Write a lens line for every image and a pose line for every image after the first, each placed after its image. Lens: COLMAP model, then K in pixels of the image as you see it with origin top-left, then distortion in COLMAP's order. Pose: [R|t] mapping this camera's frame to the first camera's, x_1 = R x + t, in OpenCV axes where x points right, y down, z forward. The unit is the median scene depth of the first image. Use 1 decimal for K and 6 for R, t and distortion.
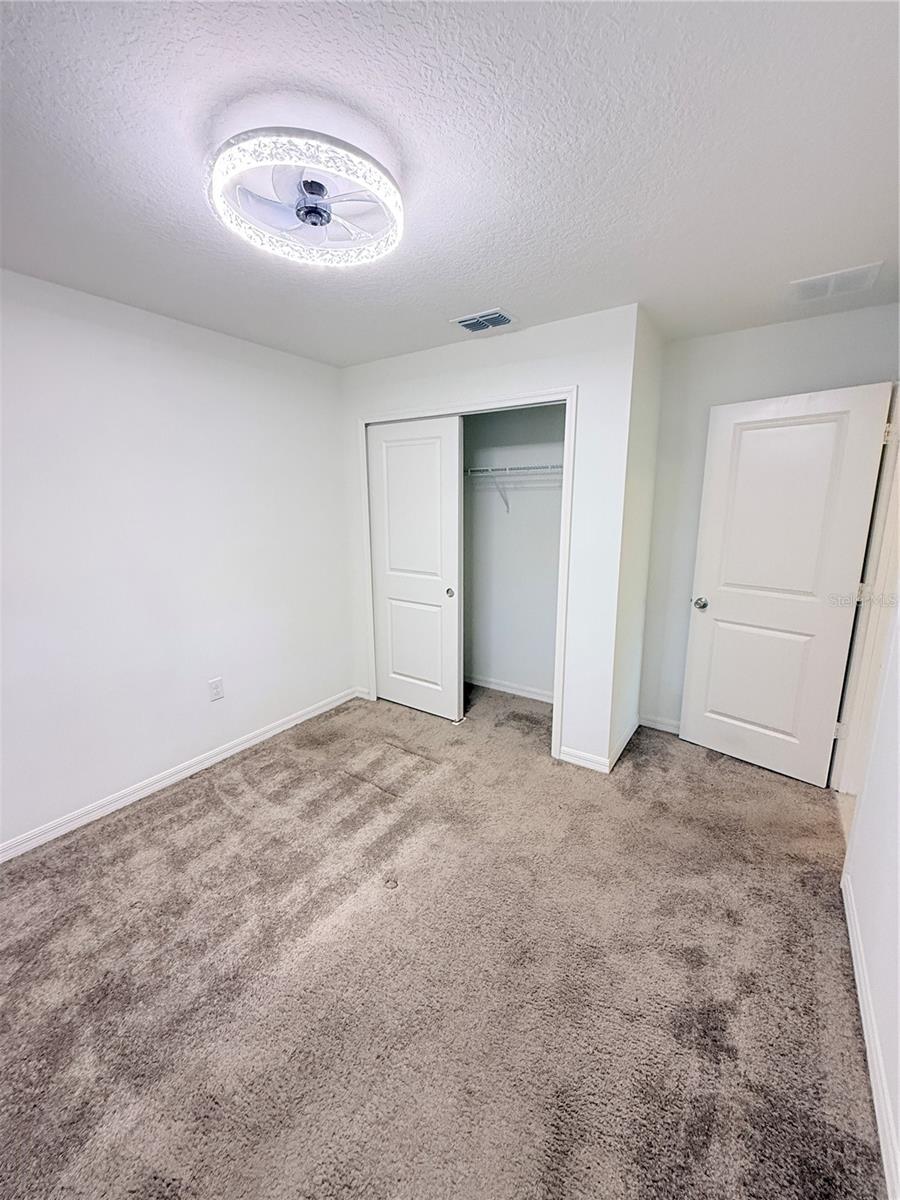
lens RADIAL K [[475.3, 0, 450.0], [0, 475.3, 600.0], [0, 0, 1]] dist [-0.011528, -0.000087]
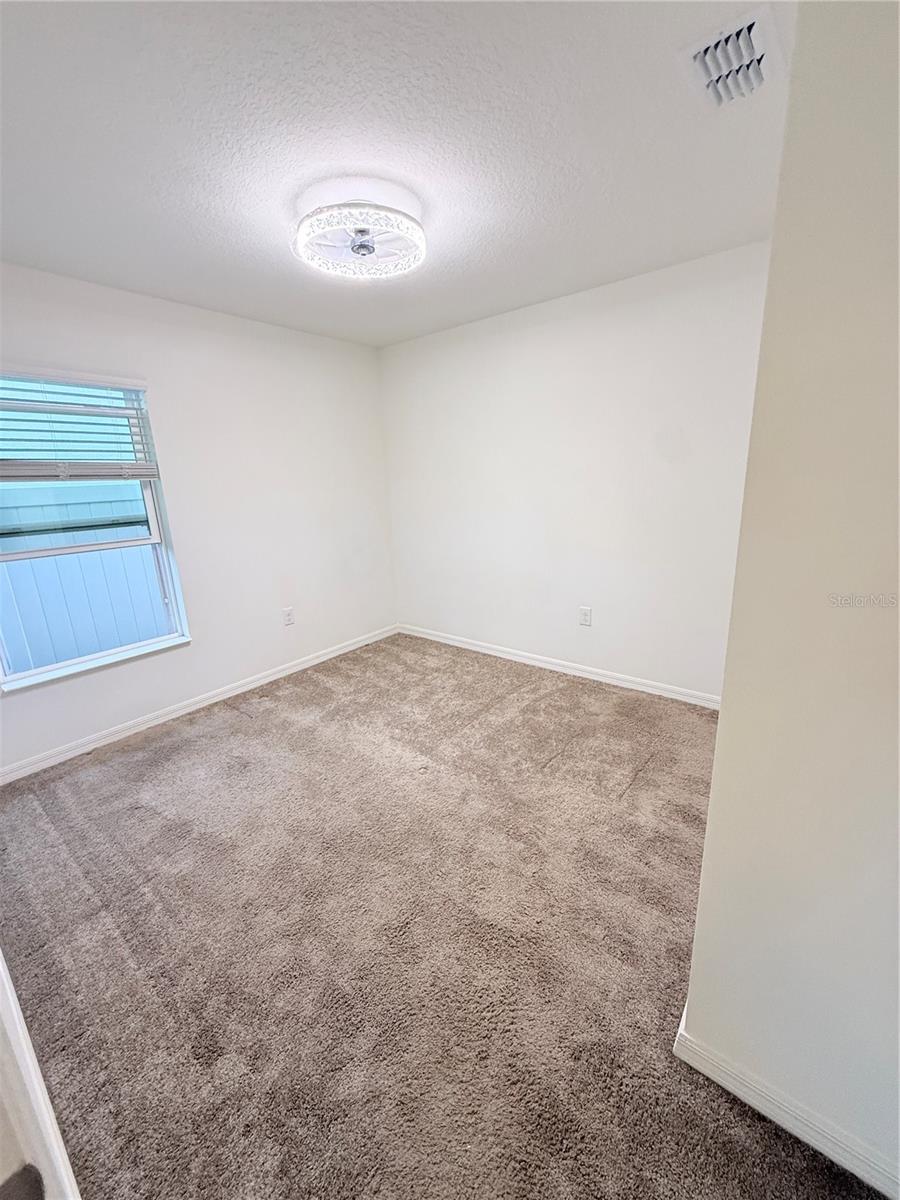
lens RADIAL K [[475.3, 0, 450.0], [0, 475.3, 600.0], [0, 0, 1]] dist [-0.011528, -0.000087]
pose [[-0.088175, 0.261064, -0.961286, 0.746351], [-0.171967, 0.946565, 0.272840, -0.126441], [0.981149, 0.189367, -0.038569, 0.833524]]
